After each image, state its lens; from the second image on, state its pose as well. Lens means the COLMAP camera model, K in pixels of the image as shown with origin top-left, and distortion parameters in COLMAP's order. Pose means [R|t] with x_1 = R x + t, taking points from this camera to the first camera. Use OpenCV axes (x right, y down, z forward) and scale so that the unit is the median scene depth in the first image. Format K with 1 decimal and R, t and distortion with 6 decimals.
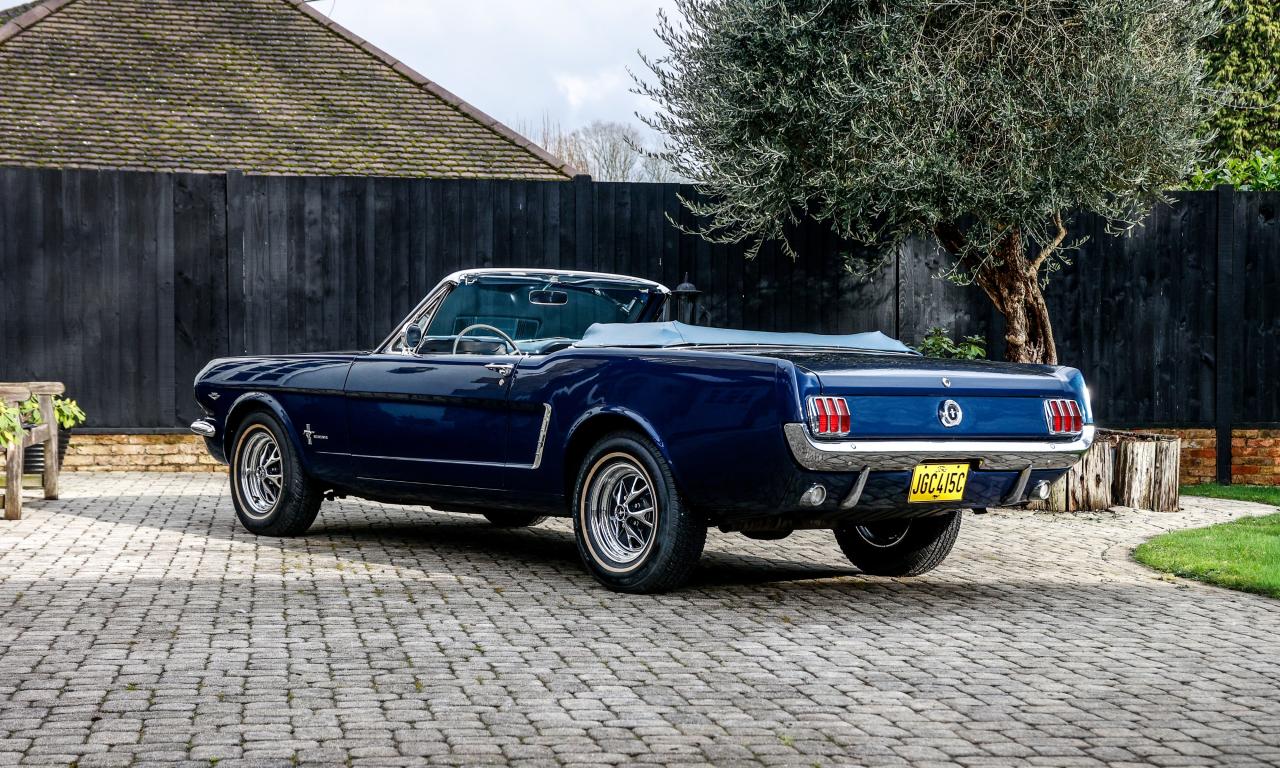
lens RADIAL K [[2536.0, 0, 648.6], [0, 2536.0, 407.8], [0, 0, 1]] dist [0.382922, 0.307461]
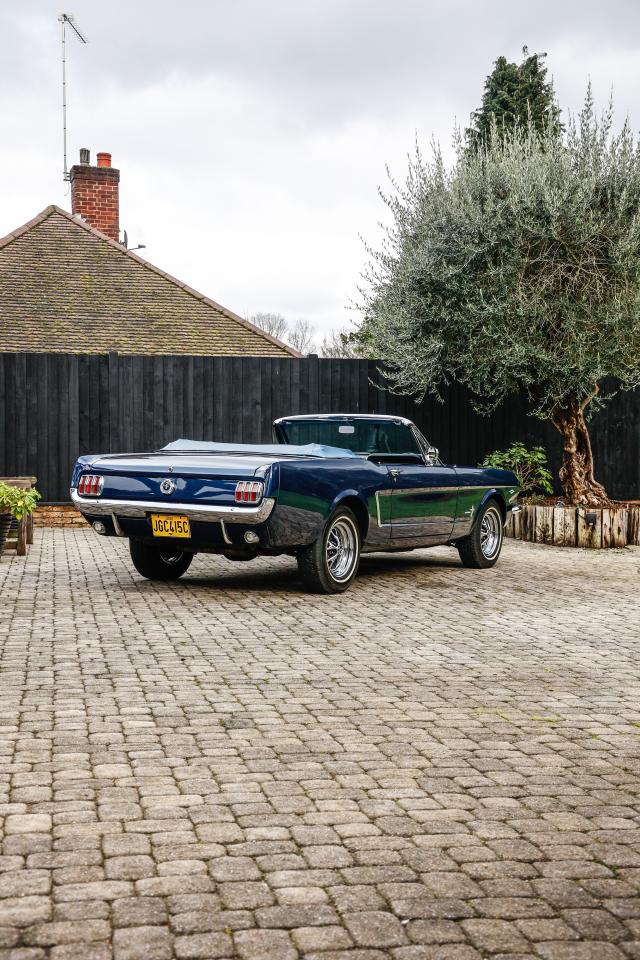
lens RADIAL K [[1581.2, 0, 320.0], [0, 1581.2, 480.0], [0, 0, 1]] dist [0.295008, 0.222670]
pose [[0.999085, -0.003162, 0.042654, -0.075969], [0.003265, 0.999992, -0.002357, -0.004307], [-0.042647, 0.002494, 0.999087, -0.083087]]
